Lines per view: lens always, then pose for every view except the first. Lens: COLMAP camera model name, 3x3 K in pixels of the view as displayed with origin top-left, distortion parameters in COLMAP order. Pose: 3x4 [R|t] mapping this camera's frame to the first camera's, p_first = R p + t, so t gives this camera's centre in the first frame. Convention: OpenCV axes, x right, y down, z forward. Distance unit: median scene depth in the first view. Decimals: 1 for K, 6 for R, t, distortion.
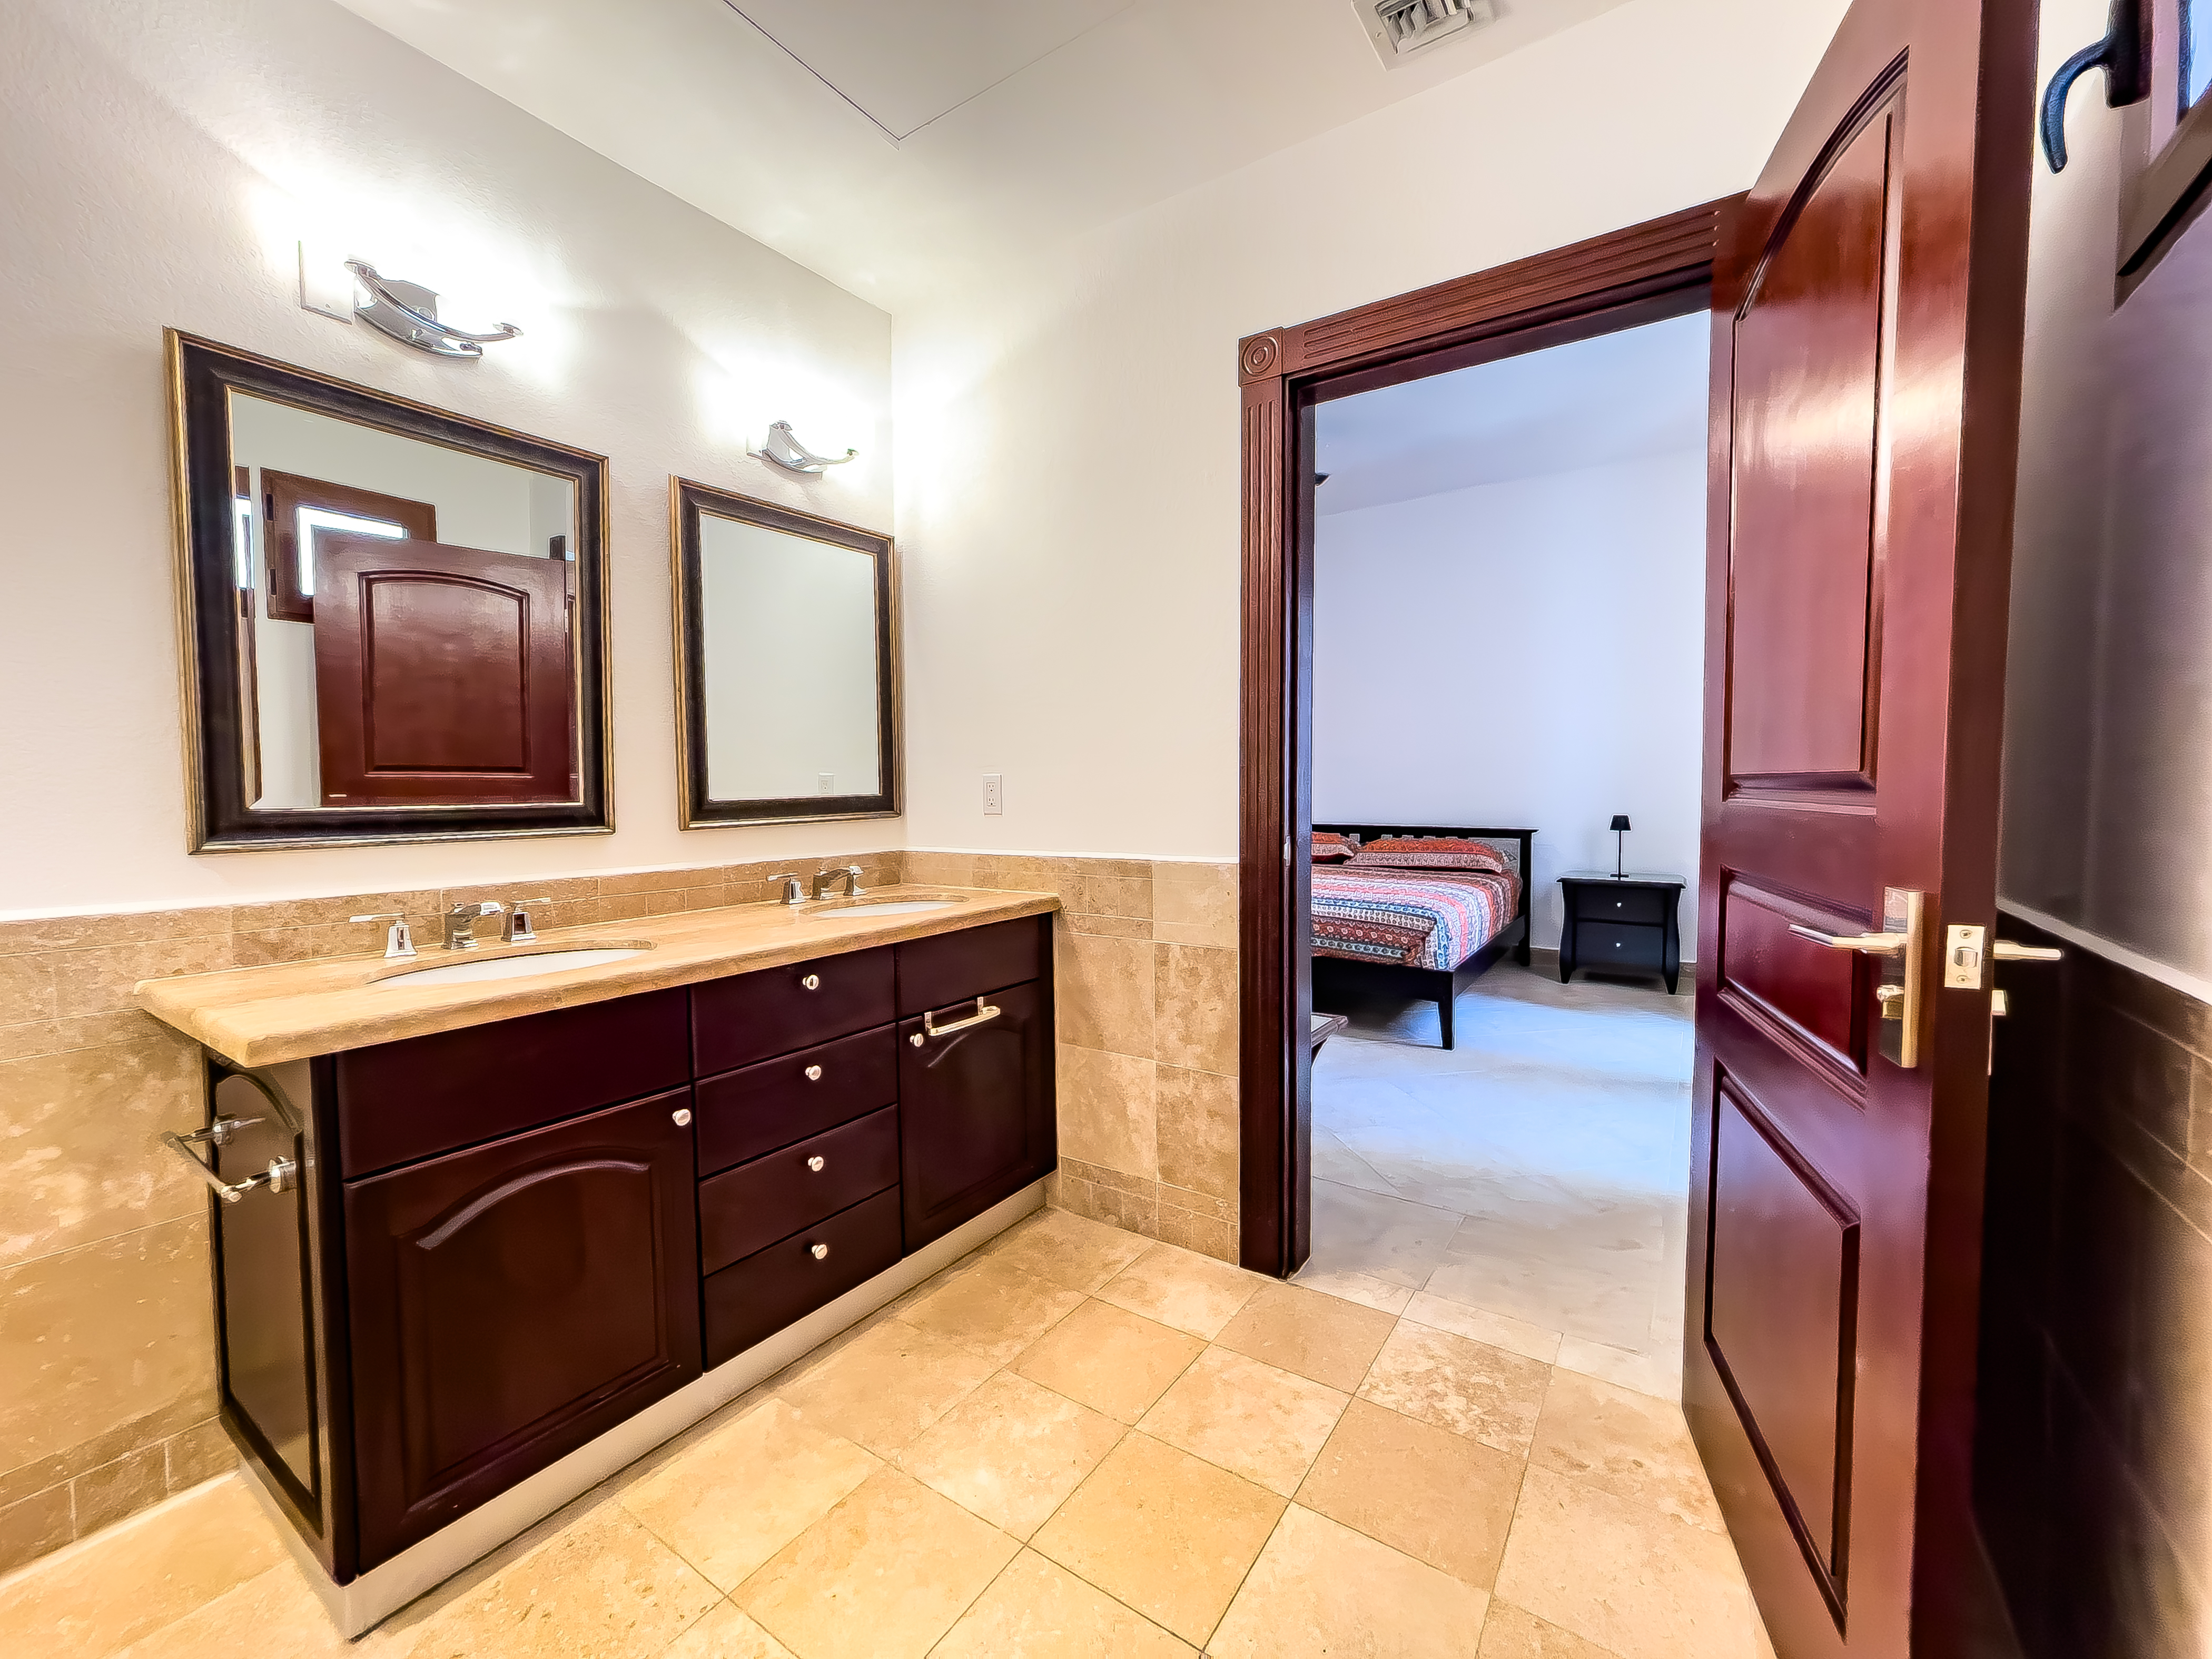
lens RADIAL K [[903.2, 0, 1101.1], [0, 903.2, 822.3], [0, 0, 1]] dist [0.005127, -0.000392]
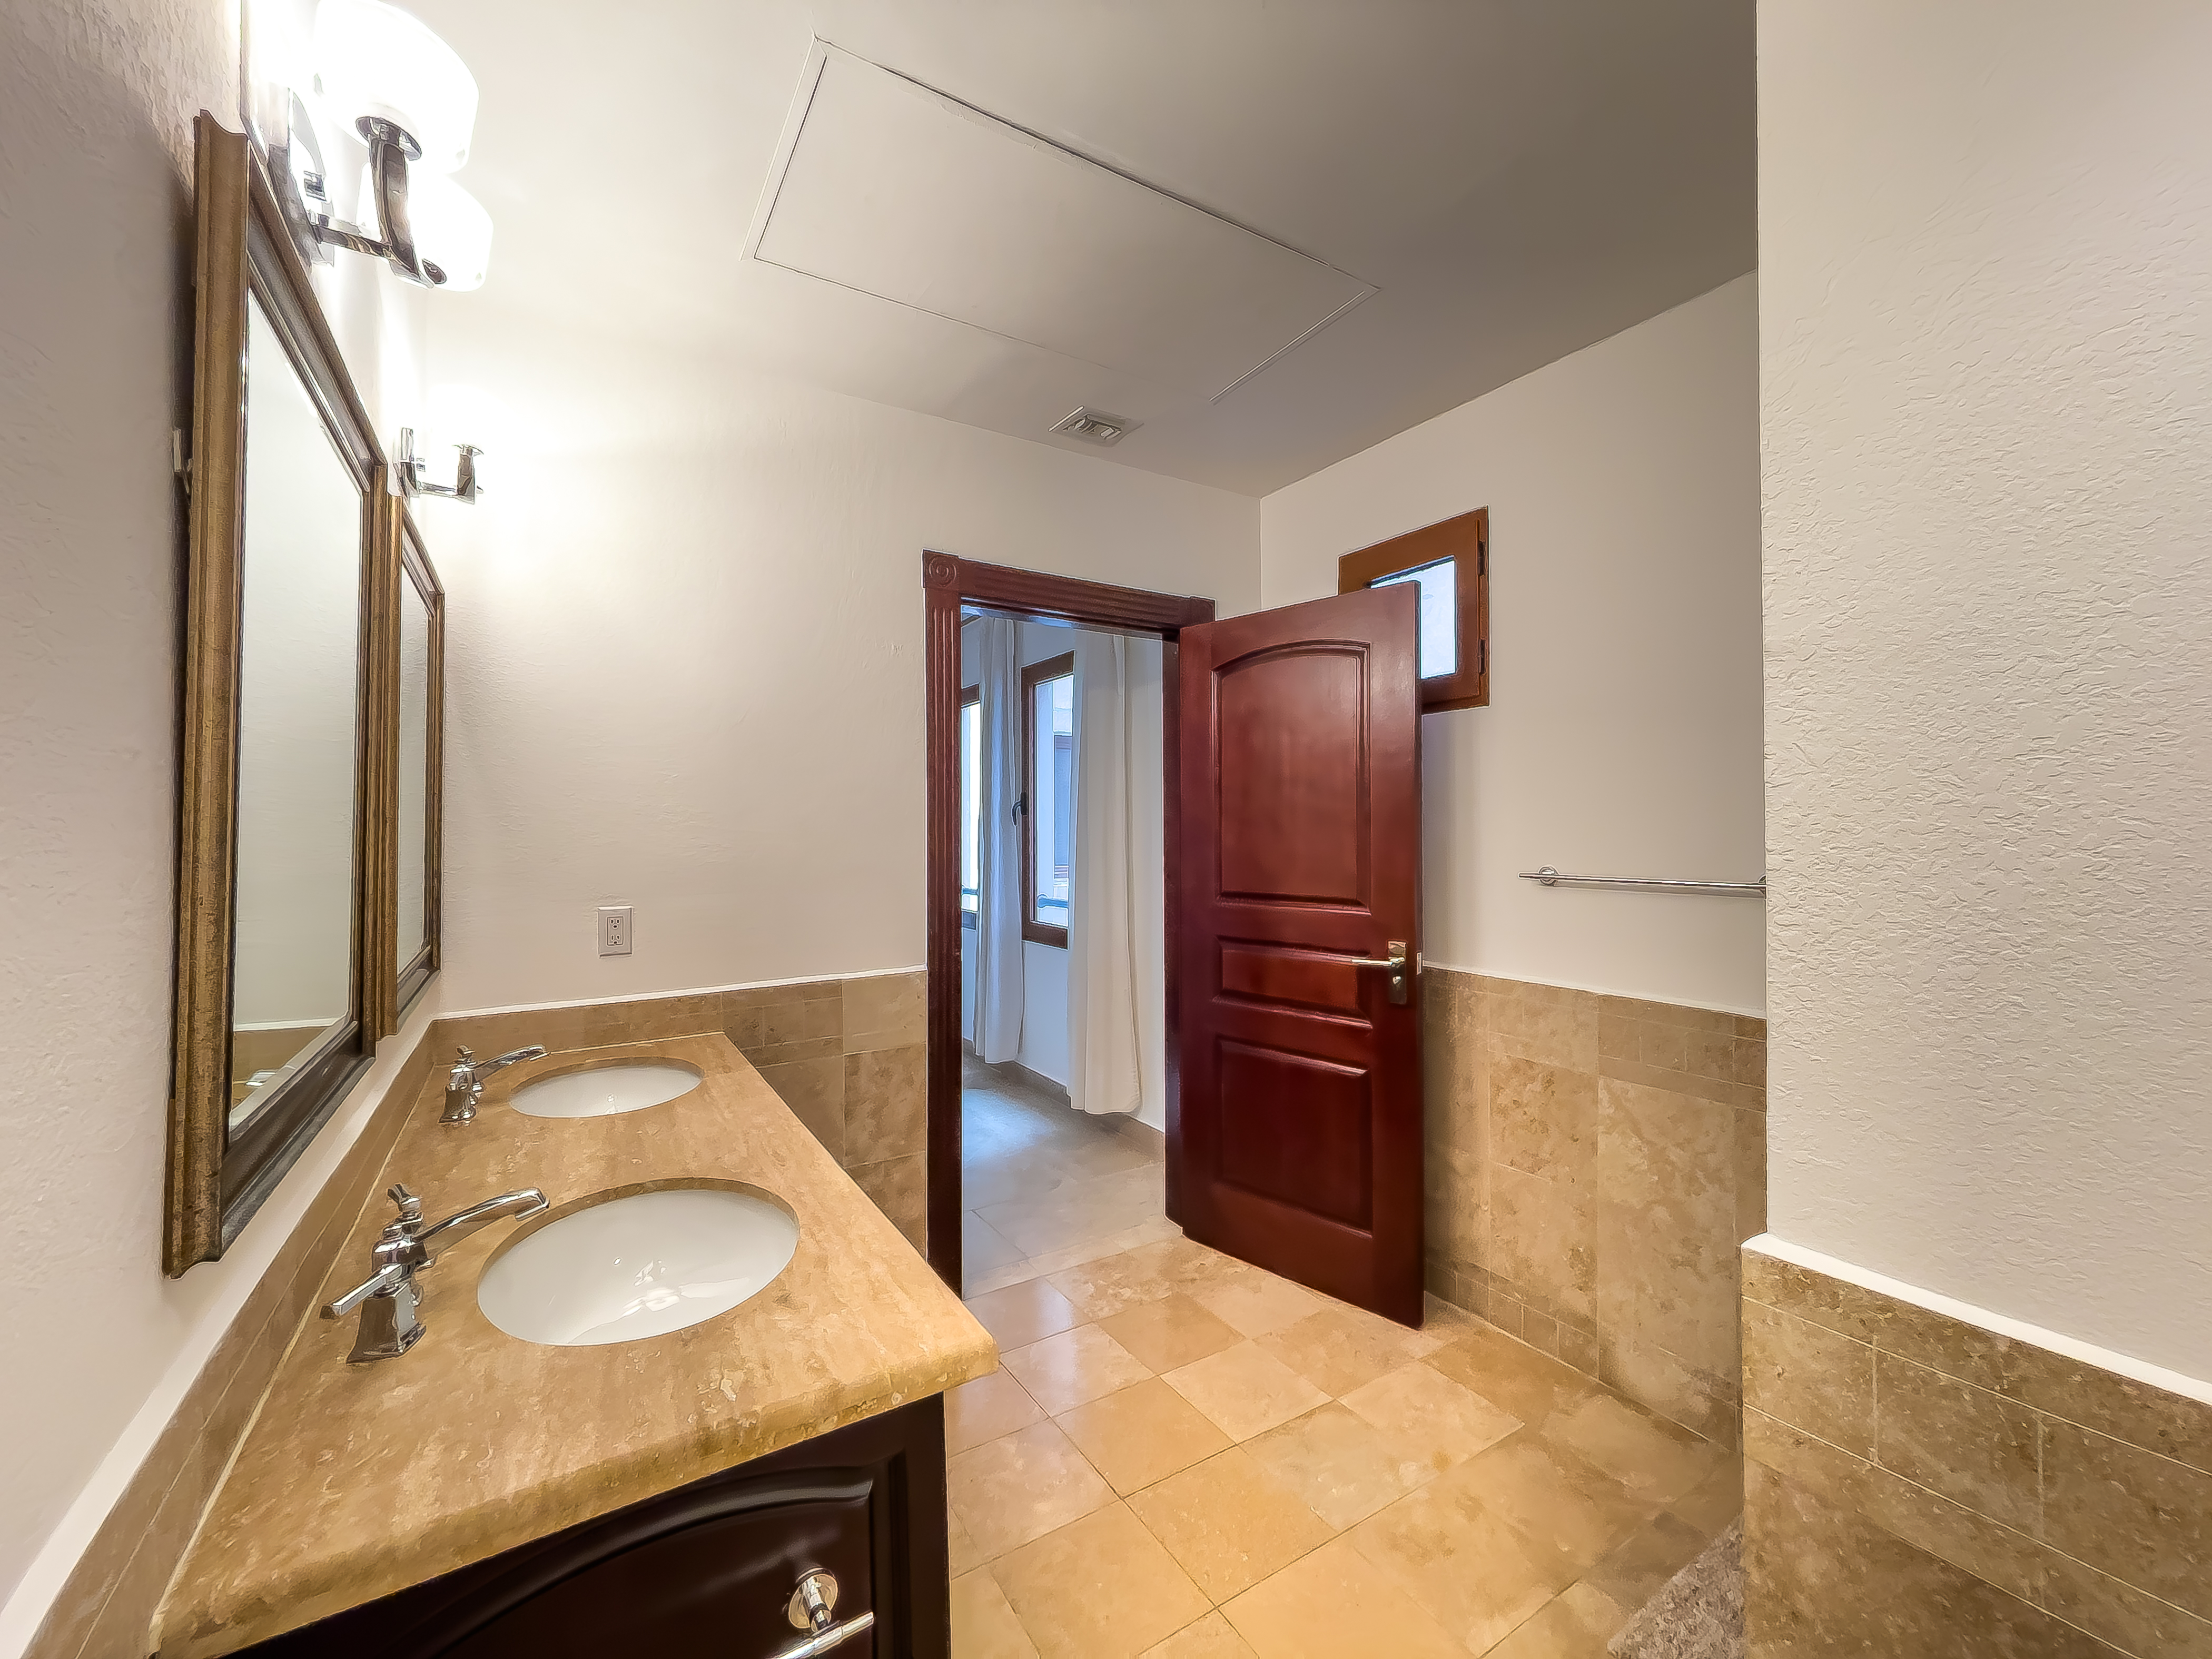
lens RADIAL K [[903.2, 0, 1111.8], [0, 903.2, 826.3], [0, 0, 1]] dist [0.005127, -0.000392]
pose [[0.406054, 0.007731, 0.913816, -0.851186], [0.045929, 0.998528, -0.028856, -0.100962], [-0.912694, 0.053688, 0.405101, 0.271238]]
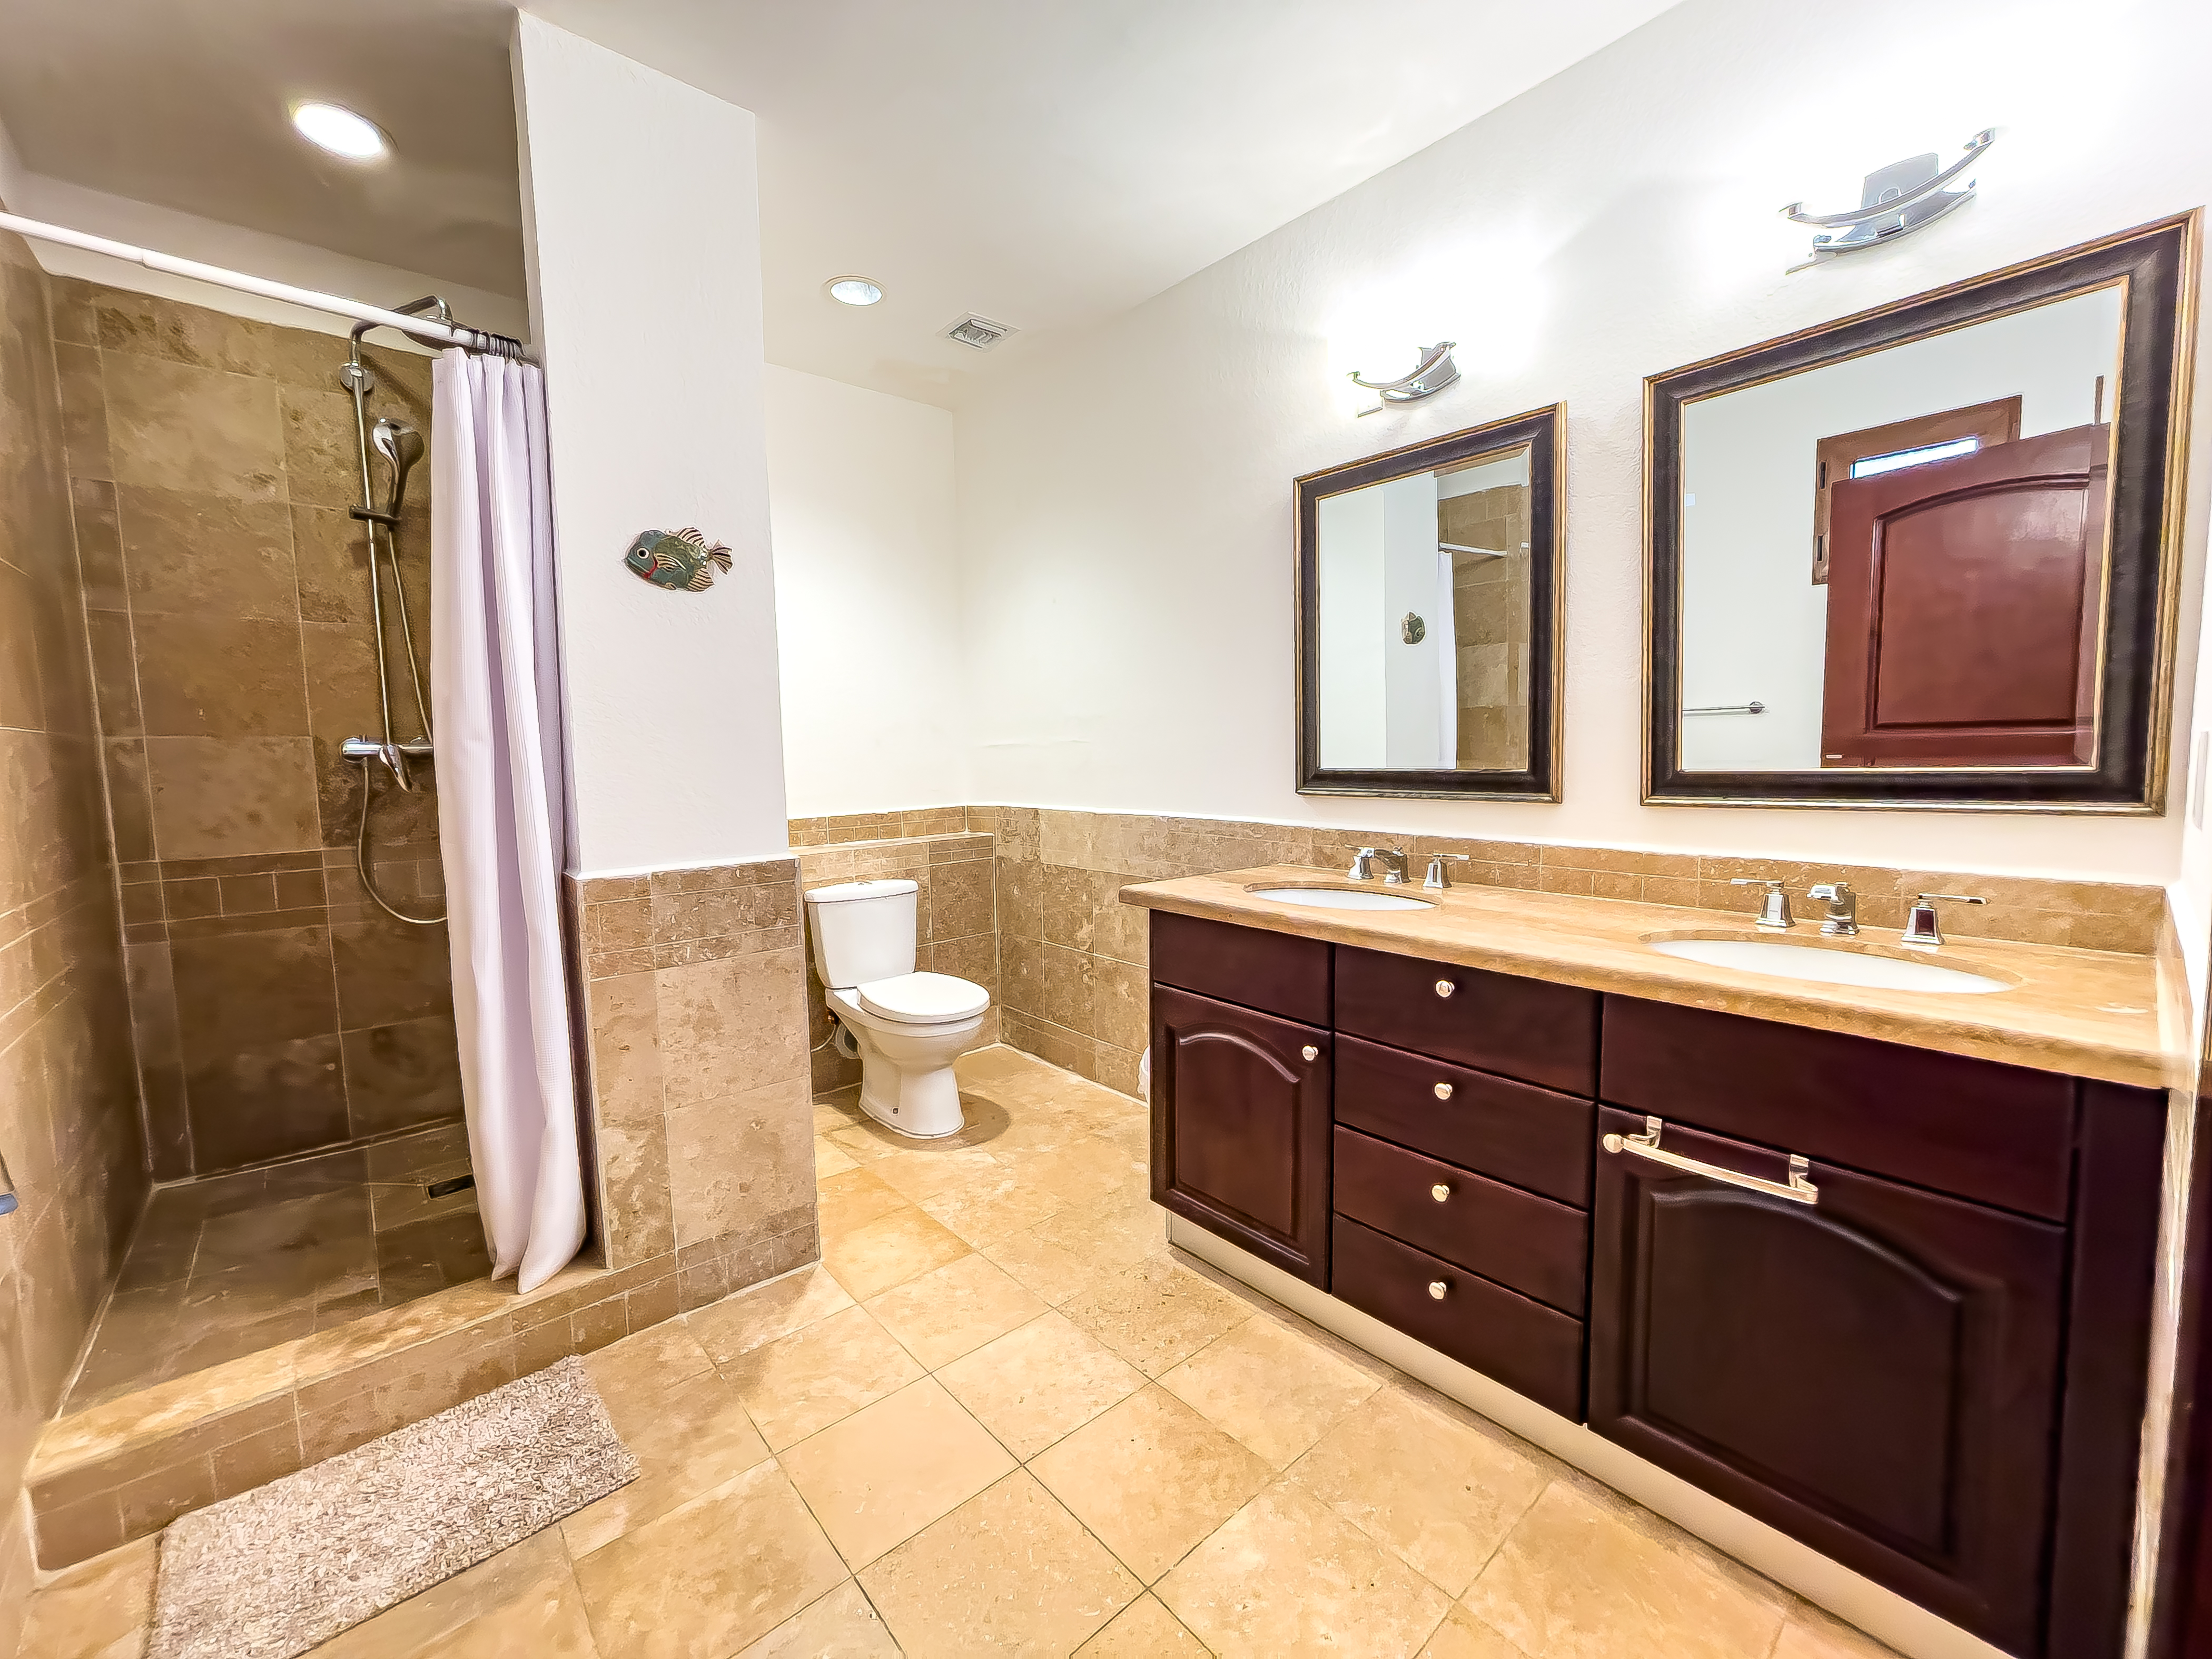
lens RADIAL K [[903.2, 0, 1100.9], [0, 903.2, 827.3], [0, 0, 1]] dist [0.005127, -0.000392]
pose [[-0.247792, 0.089265, -0.964692, 0.486247], [-0.030127, 0.994555, 0.099767, -0.040750], [0.968345, 0.053785, -0.243753, 0.739140]]
